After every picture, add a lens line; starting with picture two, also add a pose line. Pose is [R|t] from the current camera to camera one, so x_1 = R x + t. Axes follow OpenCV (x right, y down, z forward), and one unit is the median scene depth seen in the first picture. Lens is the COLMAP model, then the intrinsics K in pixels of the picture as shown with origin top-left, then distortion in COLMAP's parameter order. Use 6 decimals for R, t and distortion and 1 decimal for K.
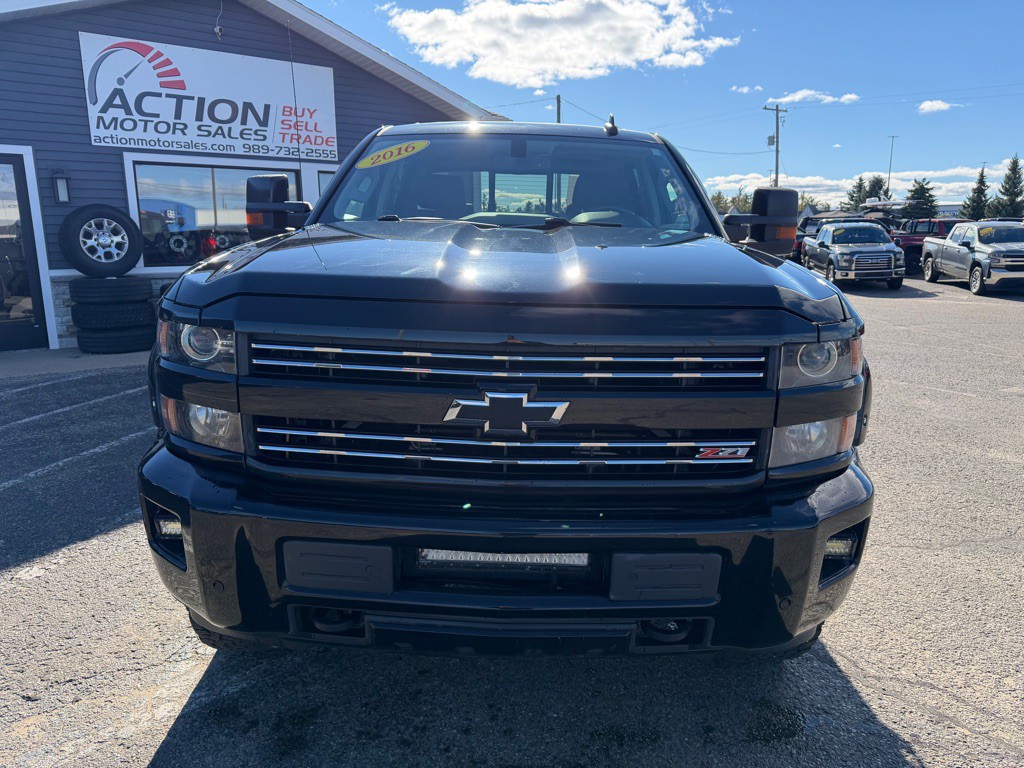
lens RADIAL K [[726.7, 0, 516.3], [0, 726.7, 382.8], [0, 0, 1]] dist [0.012359, -0.016666]
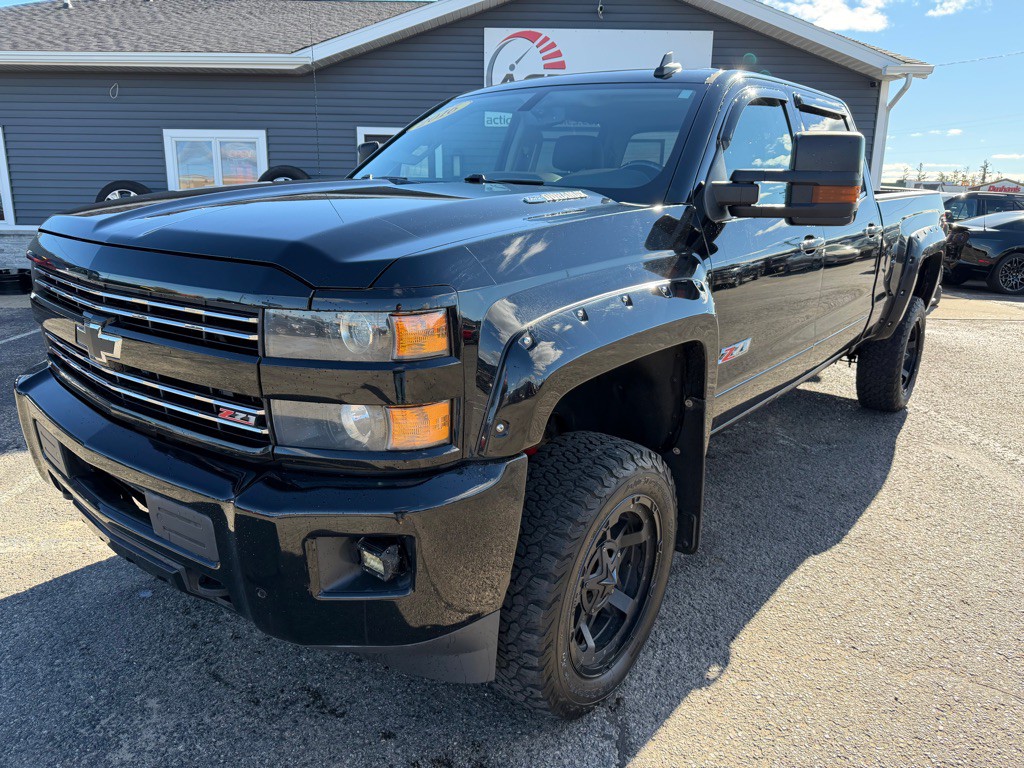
lens RADIAL K [[726.7, 0, 509.5], [0, 726.7, 382.2], [0, 0, 1]] dist [0.012359, -0.016666]
pose [[0.787930, 0.157993, -0.595150, 0.209062], [-0.138357, 0.987234, 0.078906, -0.013134], [0.600019, 0.020171, 0.799731, 0.086235]]
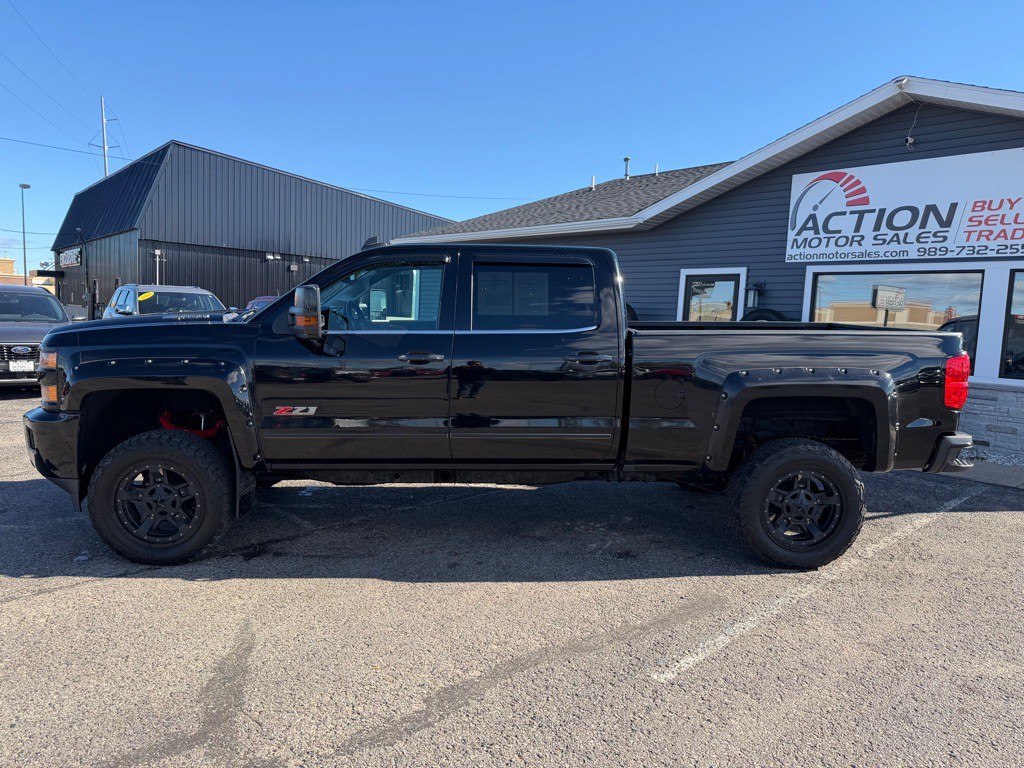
lens RADIAL K [[726.7, 0, 509.9], [0, 726.7, 380.2], [0, 0, 1]] dist [0.012359, -0.016666]
pose [[0.078842, 0.091273, -0.992700, 0.594257], [-0.241122, 0.967978, 0.069849, -0.103293], [0.967287, 0.233855, 0.098325, 0.456582]]
